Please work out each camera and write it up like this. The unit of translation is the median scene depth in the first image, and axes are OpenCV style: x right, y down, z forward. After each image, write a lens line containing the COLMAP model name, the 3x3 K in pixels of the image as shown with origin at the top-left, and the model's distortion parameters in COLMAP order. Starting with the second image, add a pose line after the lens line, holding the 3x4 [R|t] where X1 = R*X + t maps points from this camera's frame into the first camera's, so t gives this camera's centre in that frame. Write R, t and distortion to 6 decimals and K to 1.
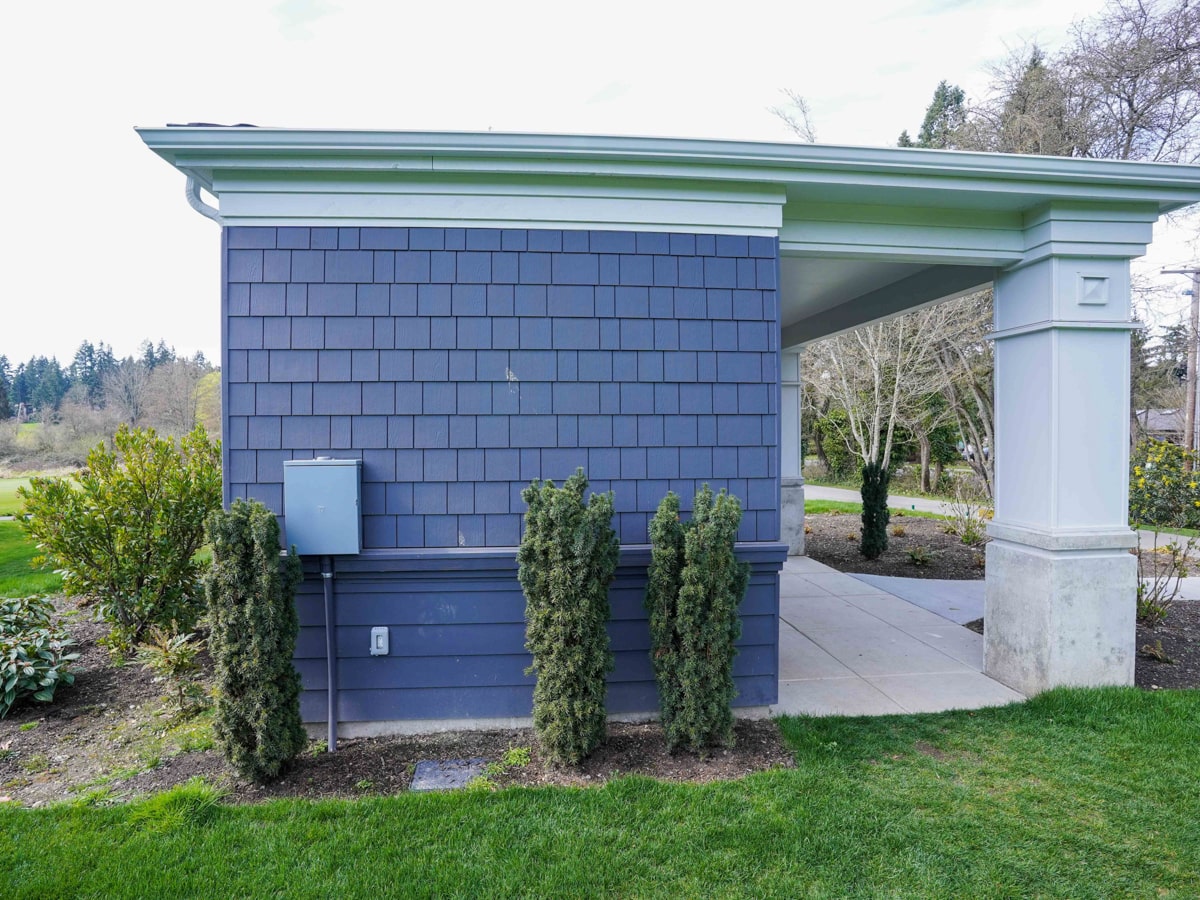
lens RADIAL K [[688.1, 0, 596.1], [0, 688.1, 448.3], [0, 0, 1]] dist [-0.053253, 0.018790]
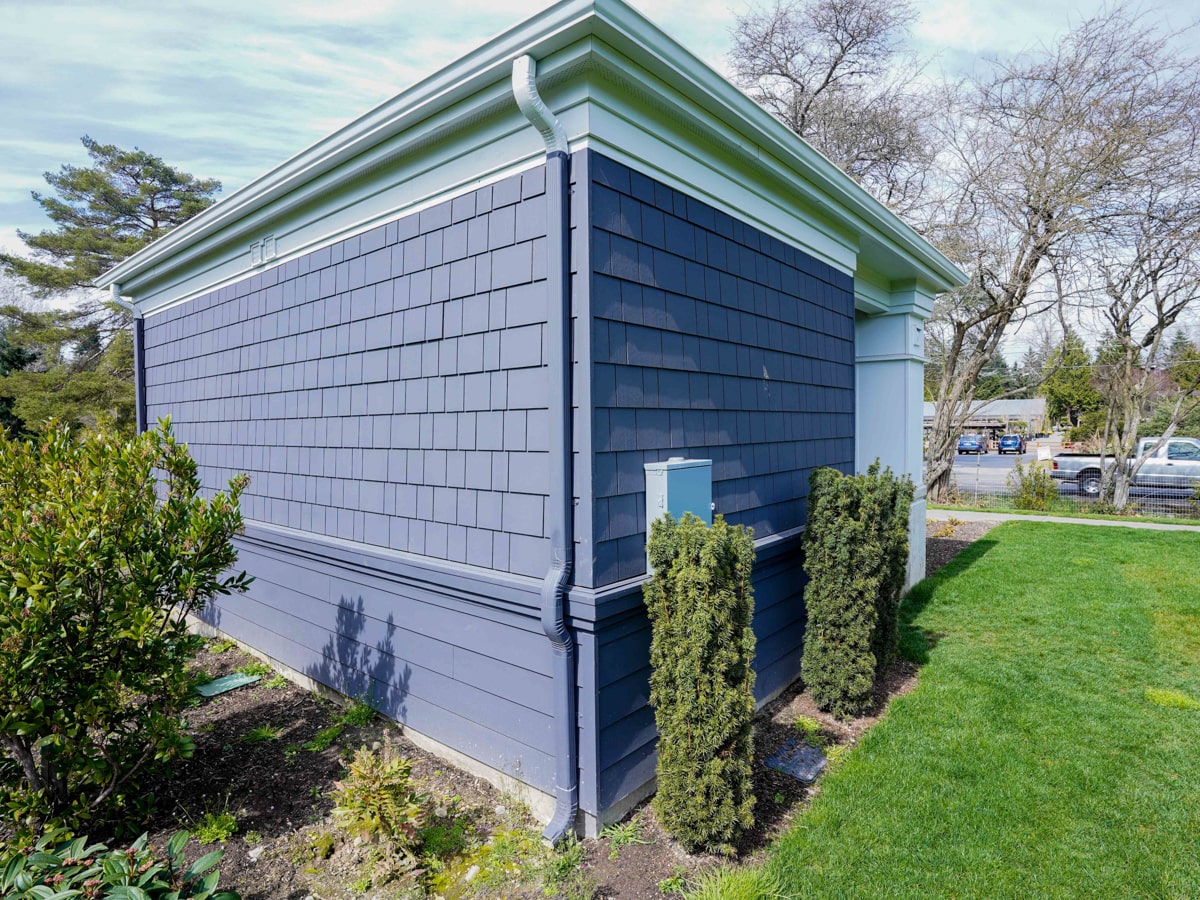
lens RADIAL K [[688.1, 0, 595.3], [0, 688.1, 453.5], [0, 0, 1]] dist [-0.053253, 0.018790]
pose [[0.689648, -0.033253, 0.723381, -1.058895], [0.021782, 0.999446, 0.025176, -0.016181], [-0.723817, -0.001606, 0.689990, 0.468713]]
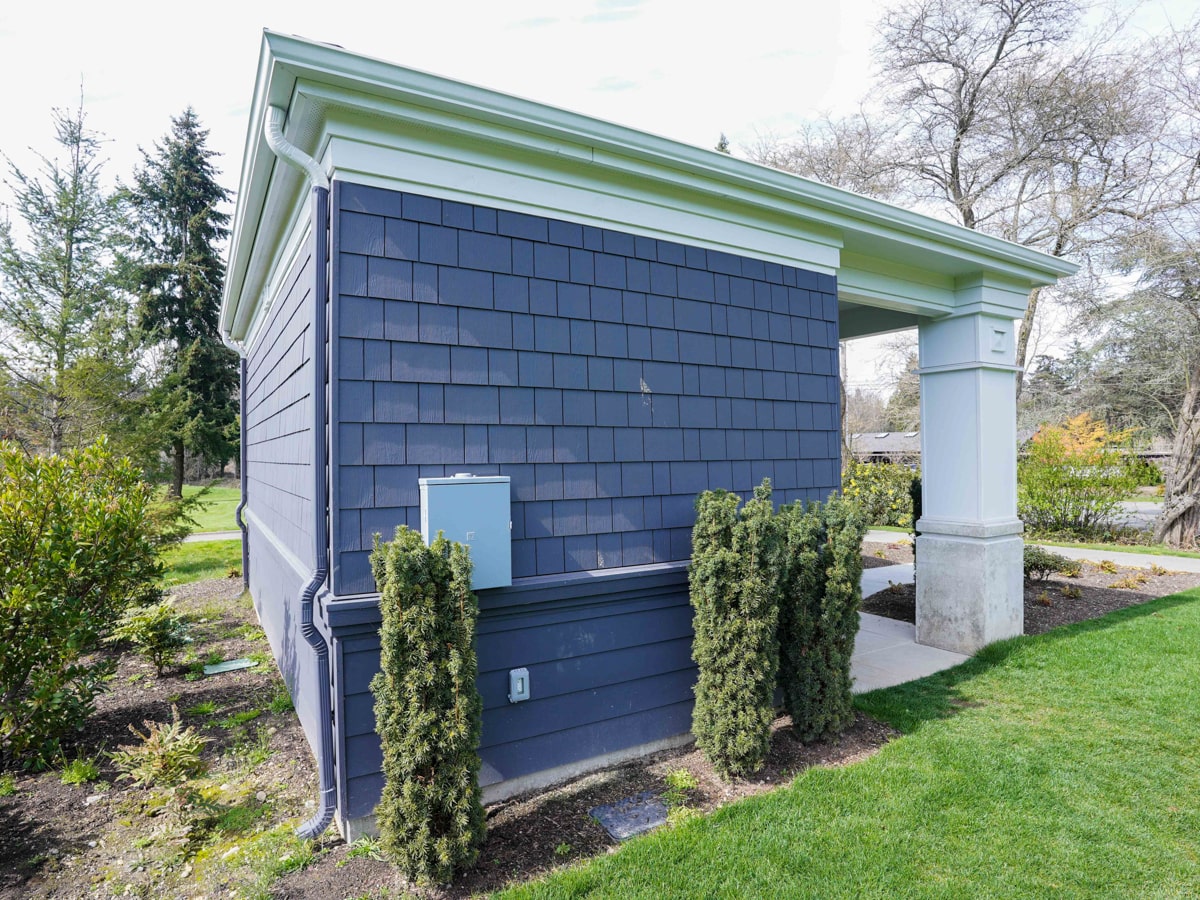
lens RADIAL K [[688.1, 0, 610.3], [0, 688.1, 451.0], [0, 0, 1]] dist [-0.053253, 0.018790]
pose [[0.893770, -0.000544, 0.448525, -0.600263], [0.014346, 0.999522, -0.027374, 0.010193], [-0.448296, 0.030900, 0.893351, 0.160788]]
